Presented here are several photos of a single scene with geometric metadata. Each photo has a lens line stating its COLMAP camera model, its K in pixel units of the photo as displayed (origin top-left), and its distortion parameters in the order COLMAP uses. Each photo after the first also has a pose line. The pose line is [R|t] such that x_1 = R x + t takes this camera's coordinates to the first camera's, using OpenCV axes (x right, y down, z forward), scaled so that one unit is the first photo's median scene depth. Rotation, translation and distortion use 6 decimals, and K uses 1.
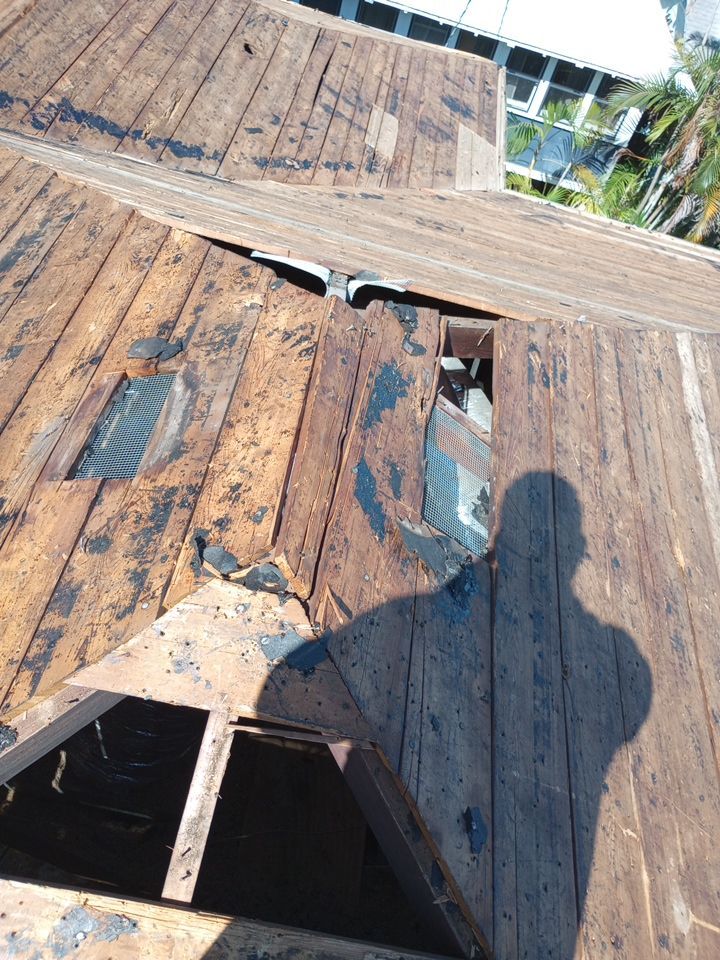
lens RADIAL K [[797.8, 0, 368.2], [0, 797.8, 481.6], [0, 0, 1]] dist [0.053332, -0.066547]
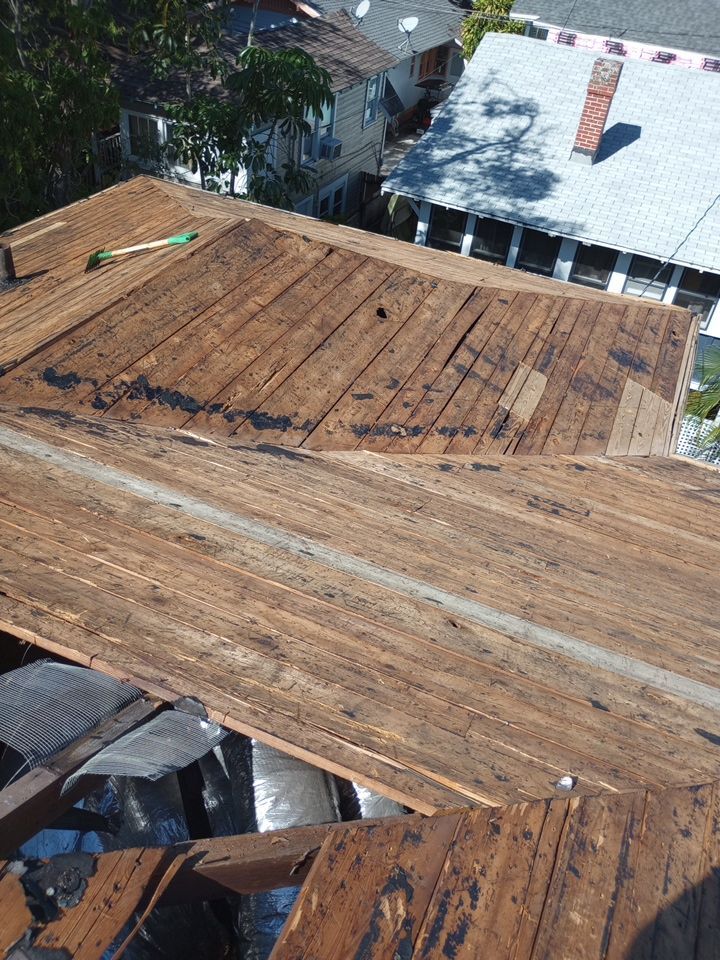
lens RADIAL K [[797.8, 0, 358.8], [0, 797.8, 485.8], [0, 0, 1]] dist [0.053332, -0.066547]
pose [[0.951318, 0.061072, -0.302099, 0.138502], [-0.130114, 0.968125, -0.214017, -0.130458], [0.279399, 0.242906, 0.928942, 0.151079]]
